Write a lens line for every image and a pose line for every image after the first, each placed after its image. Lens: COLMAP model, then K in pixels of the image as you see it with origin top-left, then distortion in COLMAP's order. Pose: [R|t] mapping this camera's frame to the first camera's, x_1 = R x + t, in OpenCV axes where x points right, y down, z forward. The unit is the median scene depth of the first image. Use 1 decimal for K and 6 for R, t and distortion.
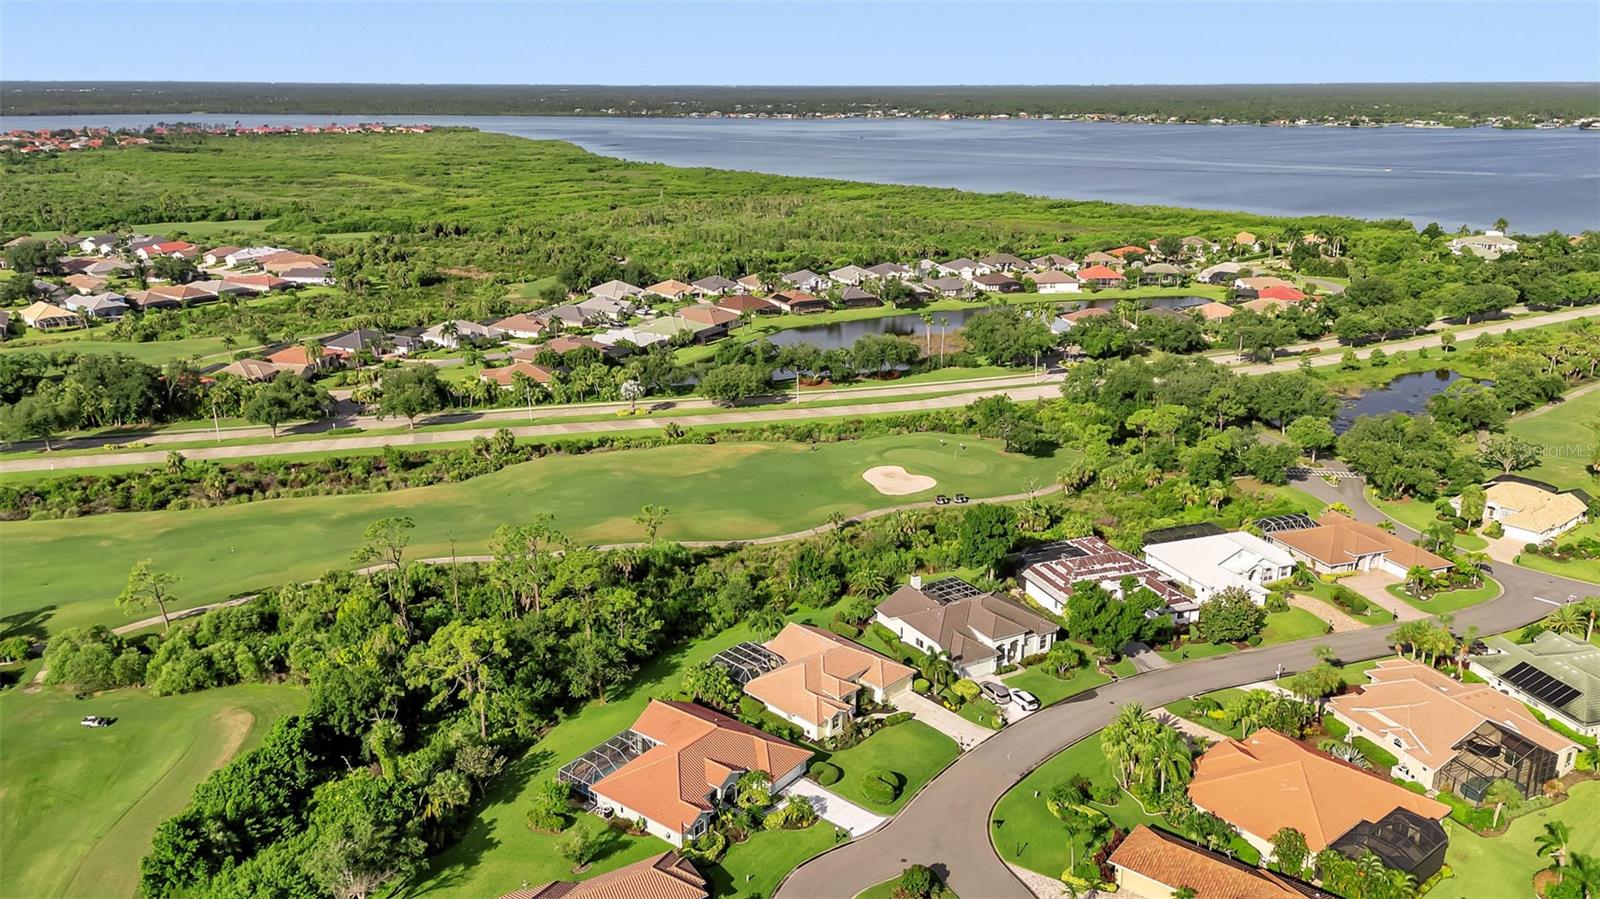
lens RADIAL K [[1178.3, 0, 800.0], [0, 1178.3, 449.5], [0, 0, 1]] dist [0.092687, -0.096561]
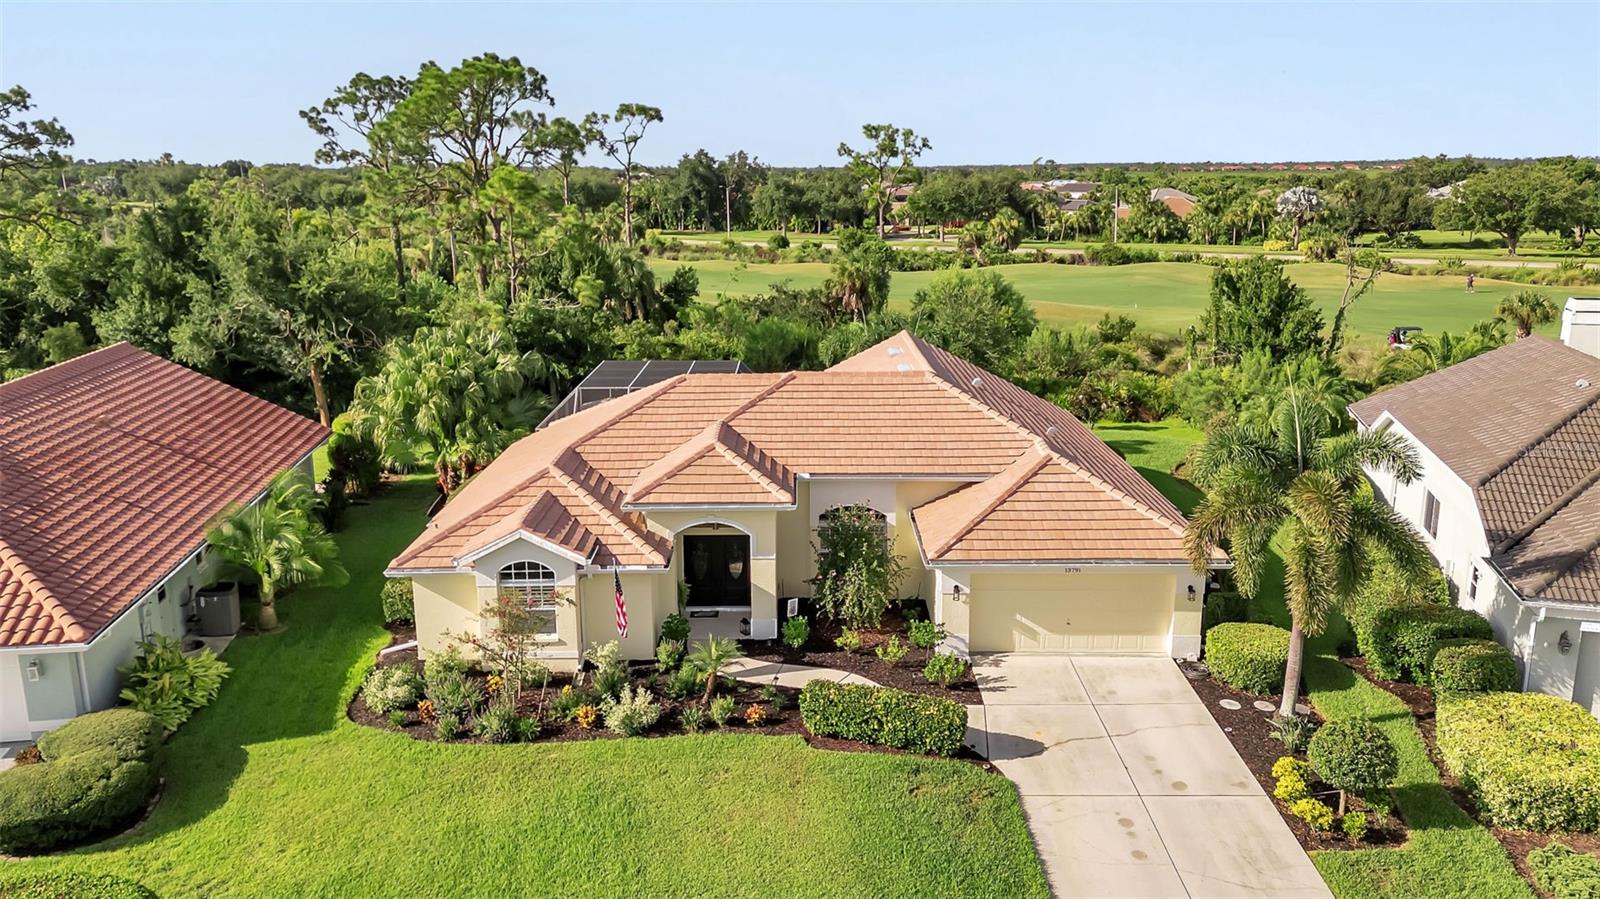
lens RADIAL K [[1179.3, 0, 801.2], [0, 1179.3, 451.9], [0, 0, 1]] dist [0.078312, -0.067983]
pose [[0.707289, 0.159862, -0.688612, 0.097357], [-0.204386, 0.978738, 0.017285, 0.102577], [0.676734, 0.128517, 0.724924, 0.467719]]
